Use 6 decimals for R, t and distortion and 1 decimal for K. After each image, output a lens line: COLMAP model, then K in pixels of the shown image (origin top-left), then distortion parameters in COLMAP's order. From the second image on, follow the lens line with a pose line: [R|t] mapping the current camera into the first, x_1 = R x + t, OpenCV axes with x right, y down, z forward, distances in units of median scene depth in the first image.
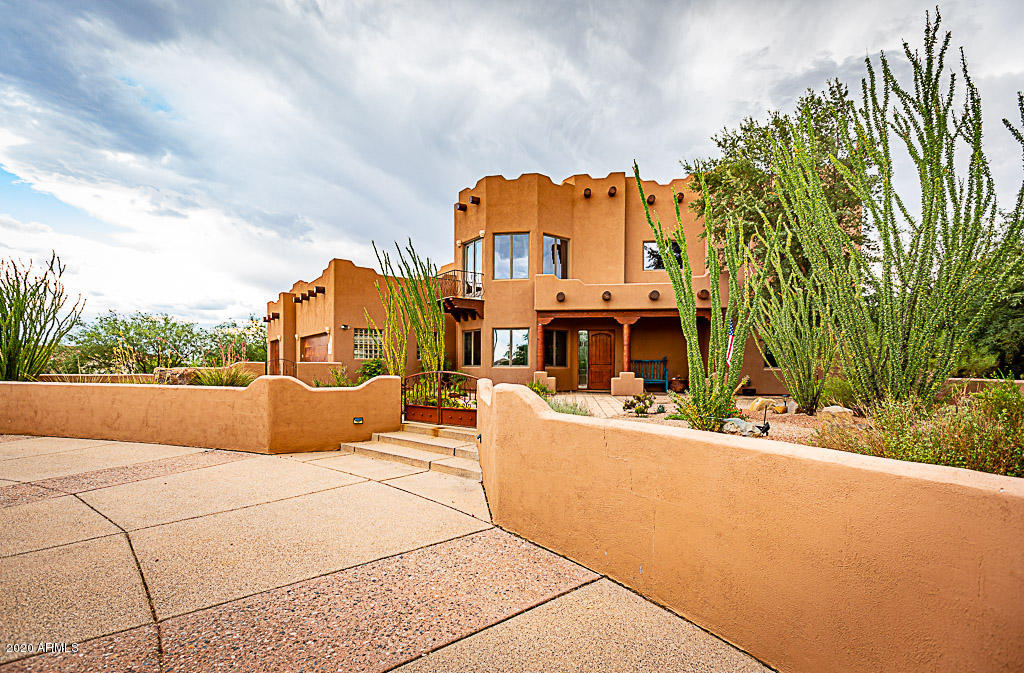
lens RADIAL K [[468.4, 0, 483.8], [0, 468.4, 376.2], [0, 0, 1]] dist [-0.000107, 0.000000]
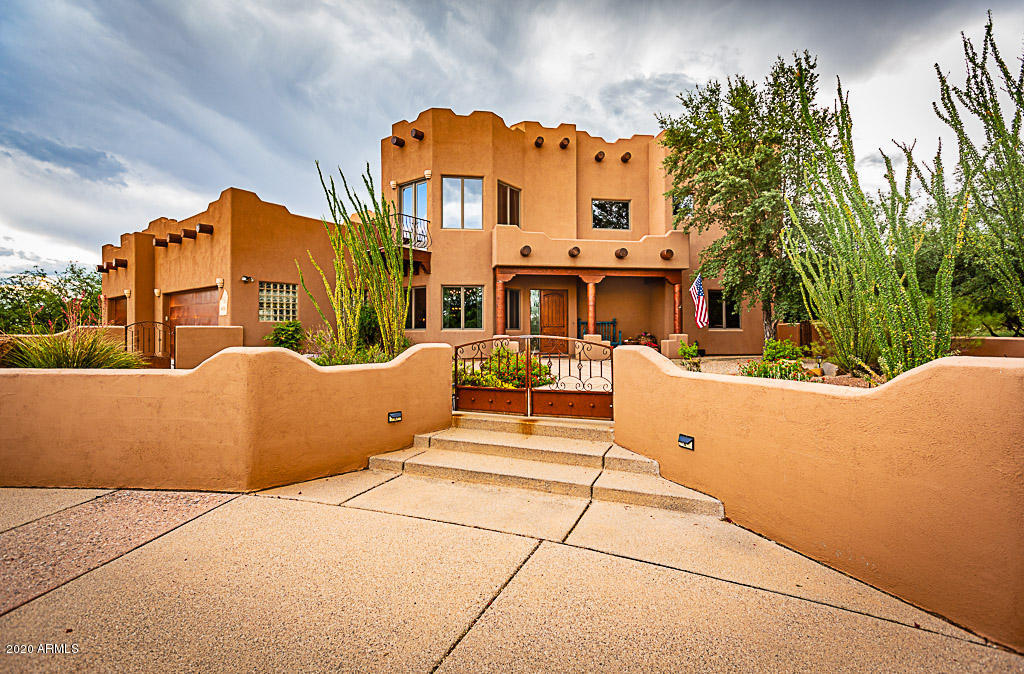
lens RADIAL K [[466.1, 0, 502.0], [0, 466.1, 327.3], [0, 0, 1]] dist [0.003379, 0.000333]
pose [[0.949321, -0.006866, 0.314233, -0.143877], [0.015239, 0.999591, -0.024198, -0.003010], [-0.313939, 0.027760, 0.949037, 0.159822]]
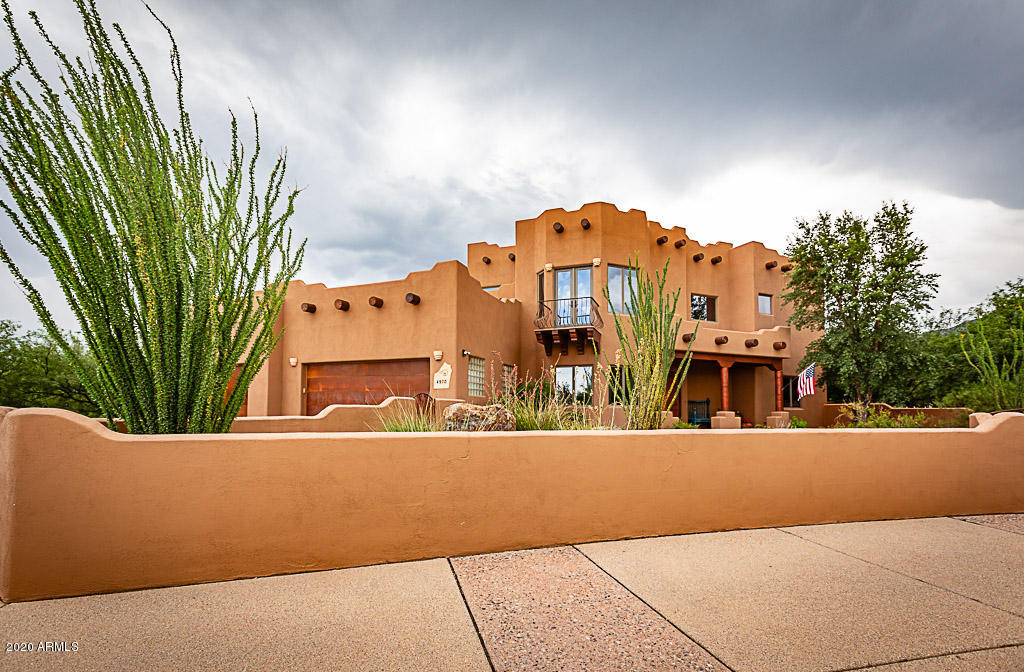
lens RADIAL K [[480.8, 0, 490.7], [0, 480.8, 391.2], [0, 0, 1]] dist [-0.002008, -0.000290]
pose [[0.833705, 0.020864, 0.551816, -0.693419], [0.010151, 0.998538, -0.053091, -0.002057], [-0.552117, 0.049863, 0.832274, 0.341524]]
